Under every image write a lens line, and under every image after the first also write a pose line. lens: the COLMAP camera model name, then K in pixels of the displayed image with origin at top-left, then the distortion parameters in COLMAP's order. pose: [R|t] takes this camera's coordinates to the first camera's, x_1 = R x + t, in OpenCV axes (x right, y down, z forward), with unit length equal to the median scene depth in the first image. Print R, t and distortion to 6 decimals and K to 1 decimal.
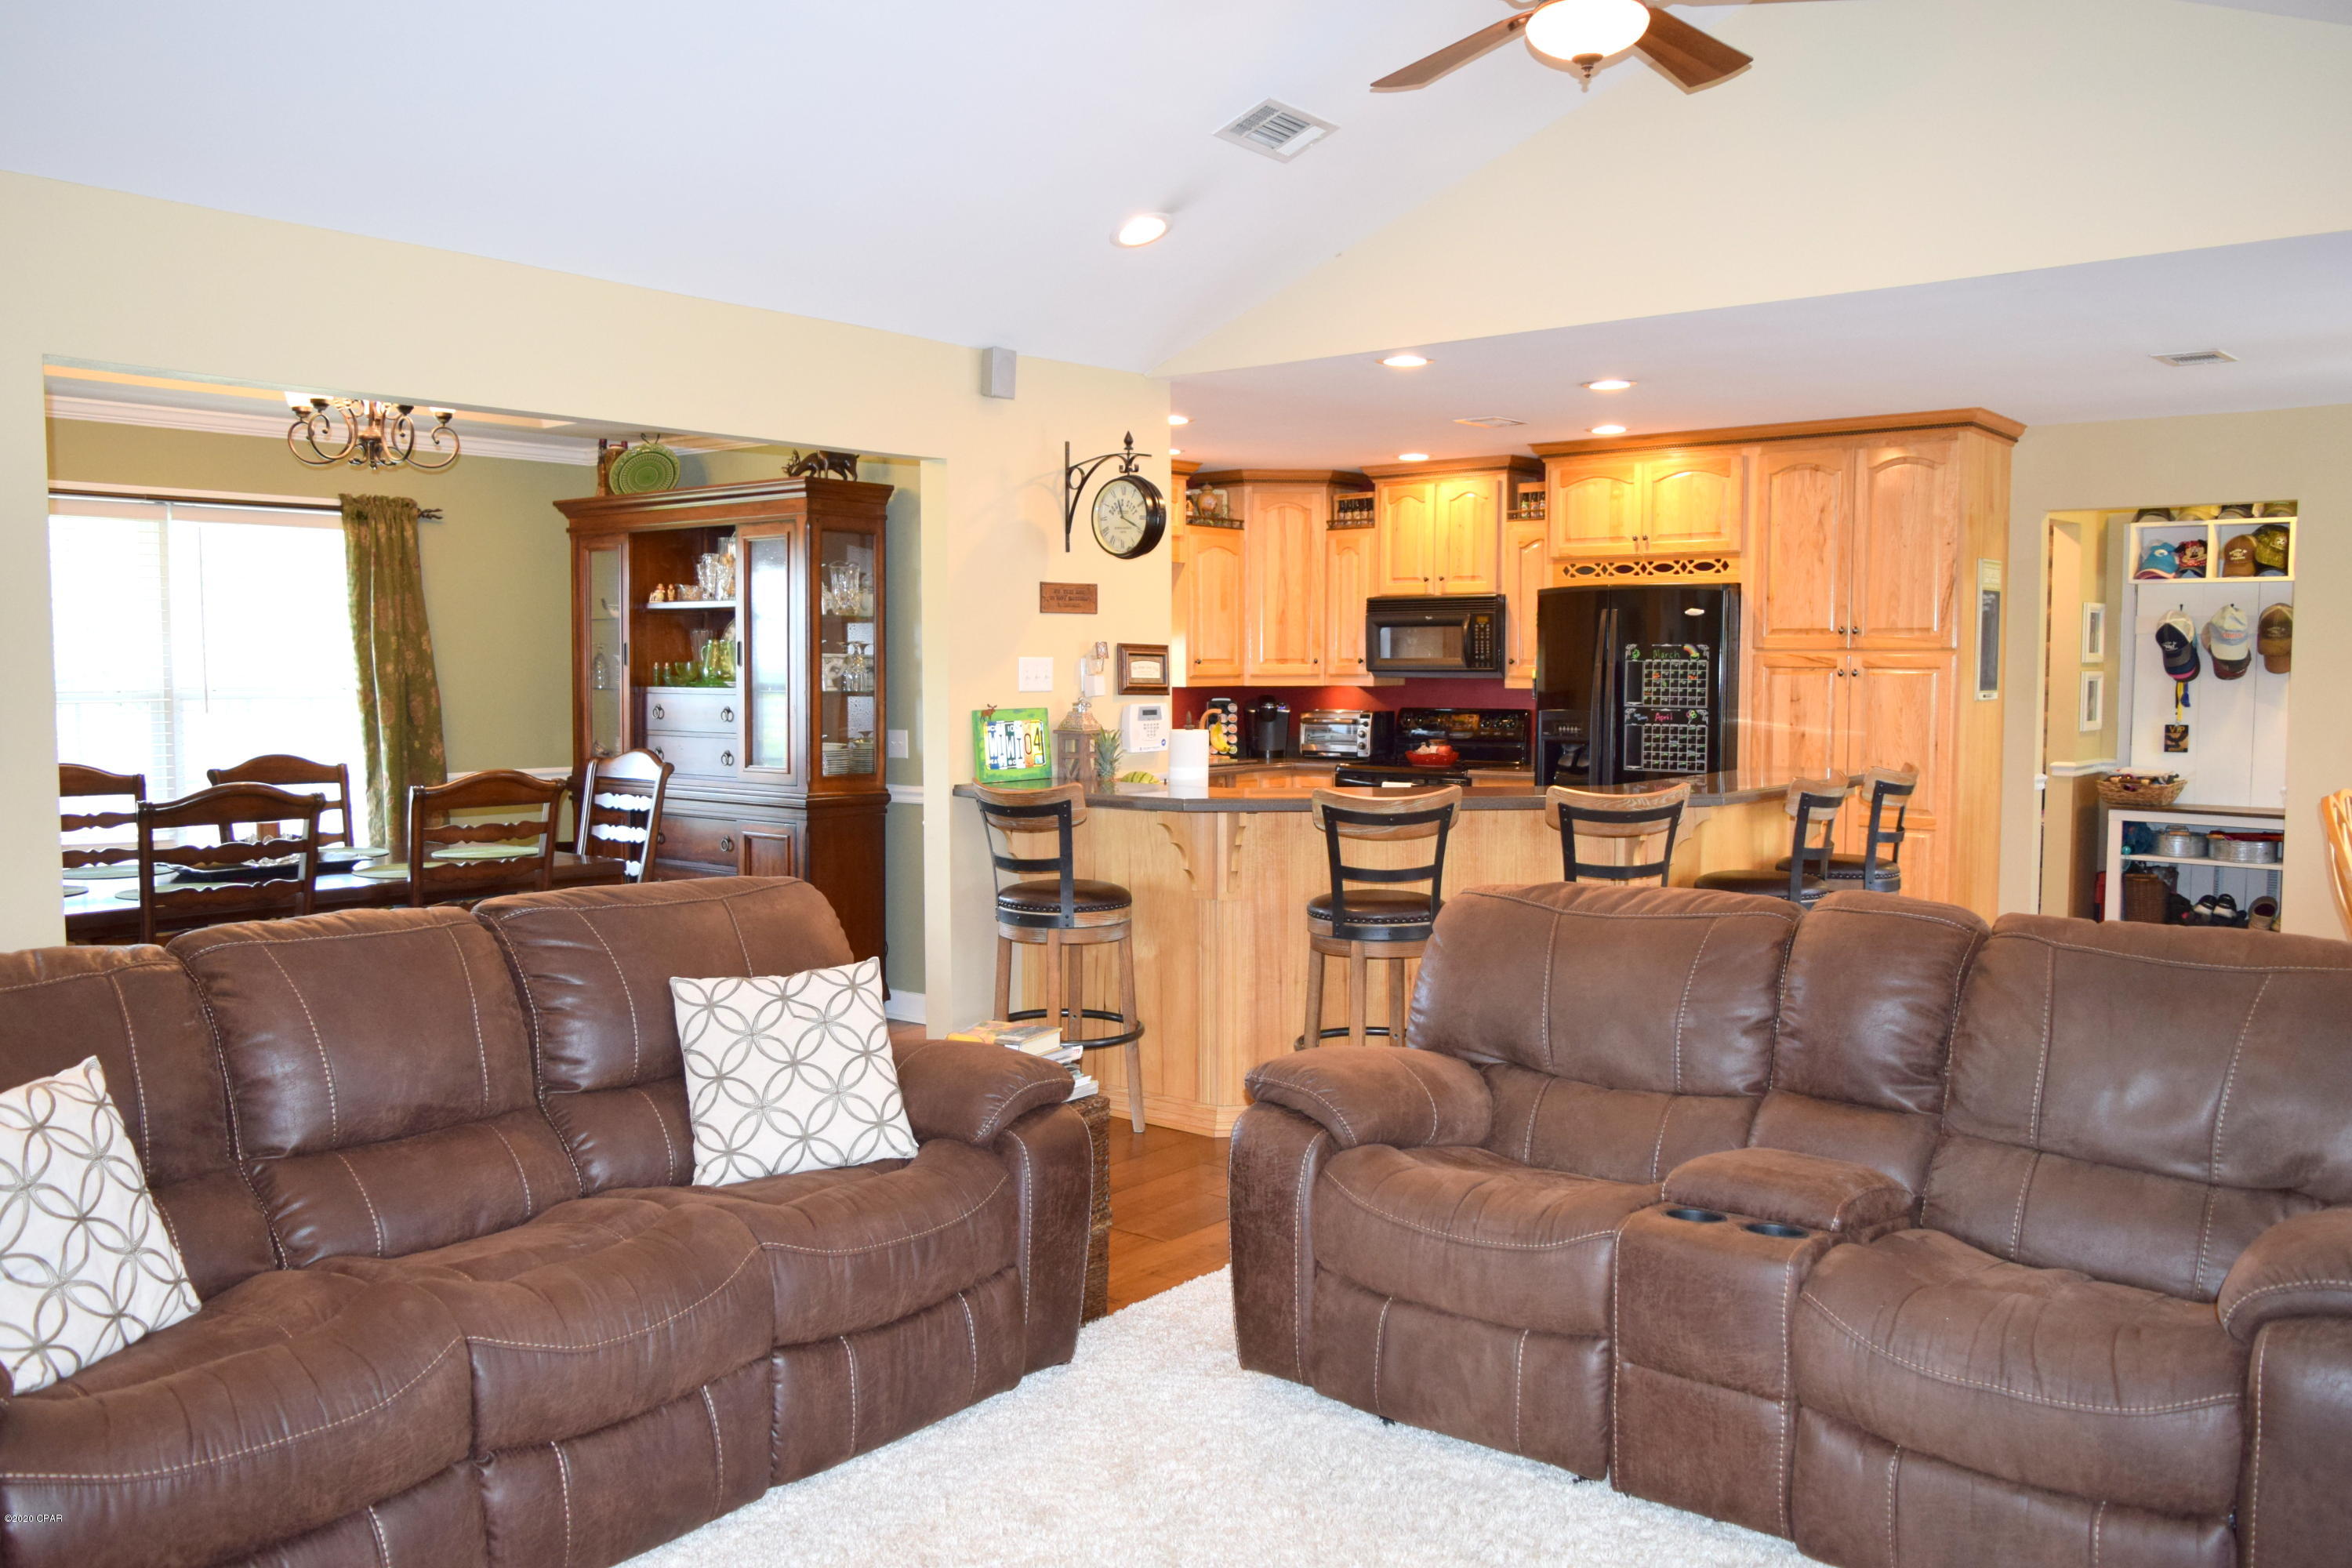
lens RADIAL K [[1846.1, 0, 1176.0], [0, 1846.1, 784.0], [0, 0, 1]] dist [-0.013210, -0.005028]
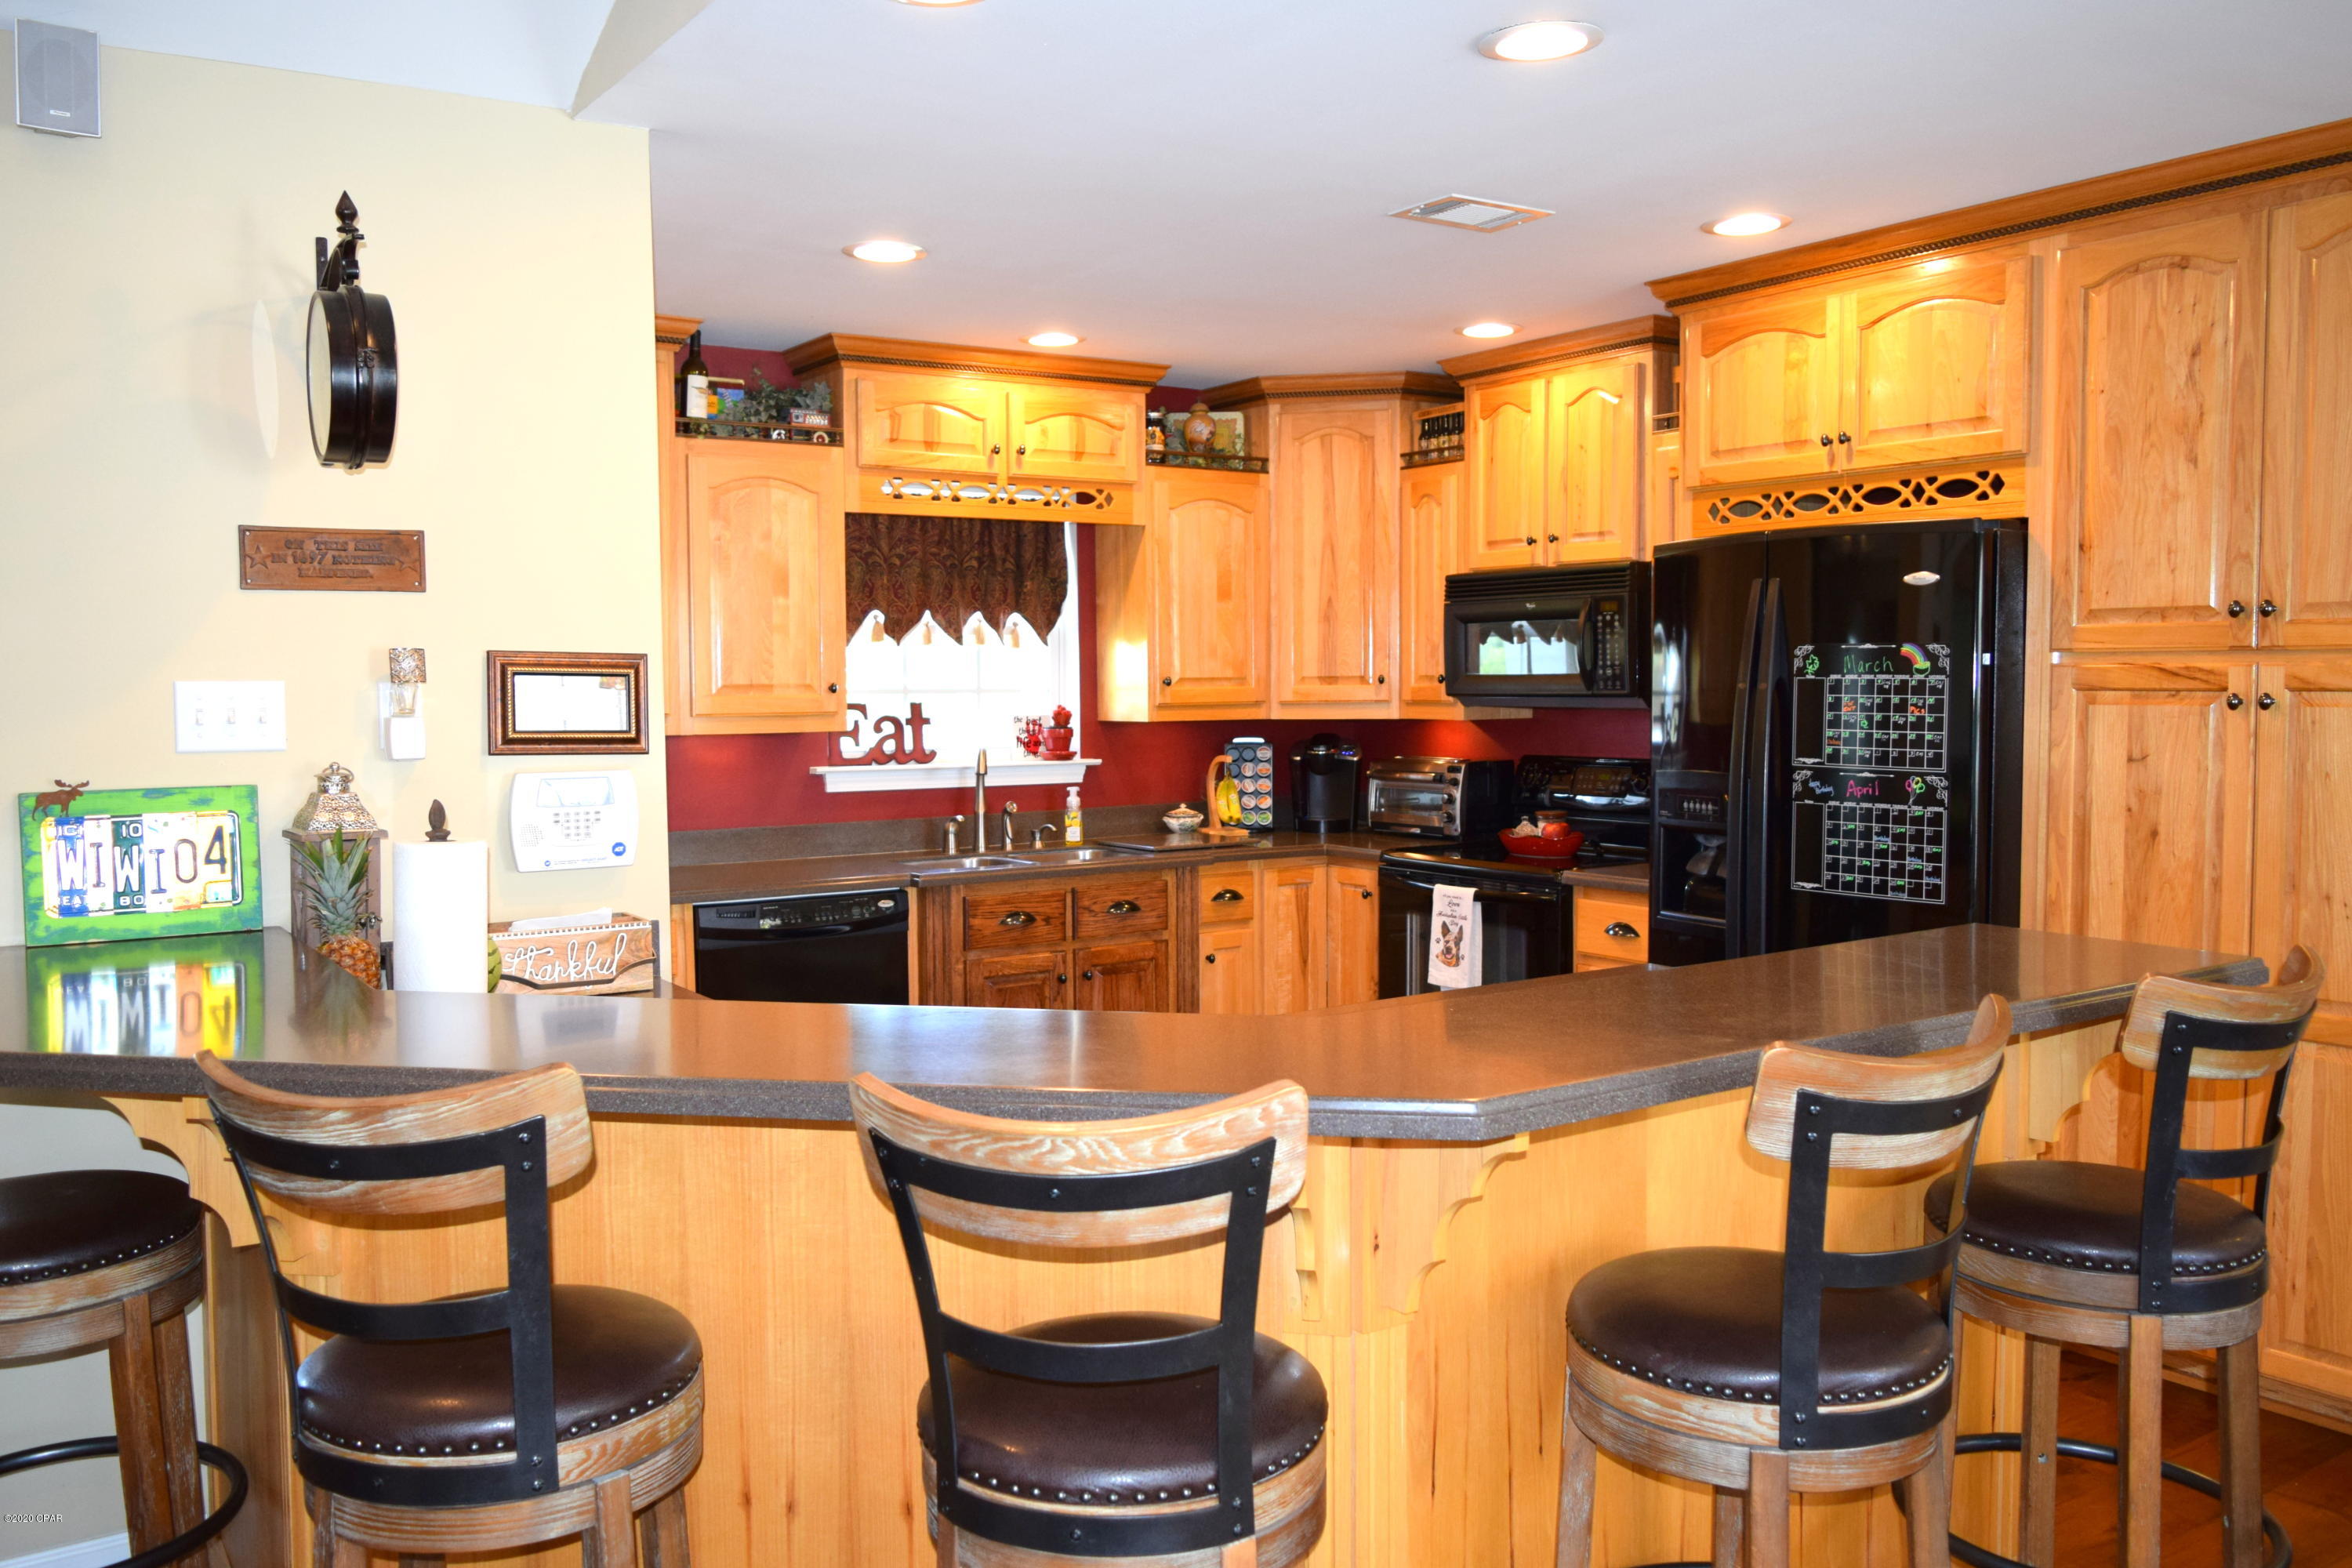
lens RADIAL K [[1846.1, 0, 1176.0], [0, 1846.1, 784.0], [0, 0, 1]] dist [-0.013210, -0.005028]
pose [[0.956927, 0.010931, -0.290123, 0.229528], [-0.013513, 0.999885, -0.006896, -0.031454], [0.290014, 0.010519, 0.956964, 0.461894]]
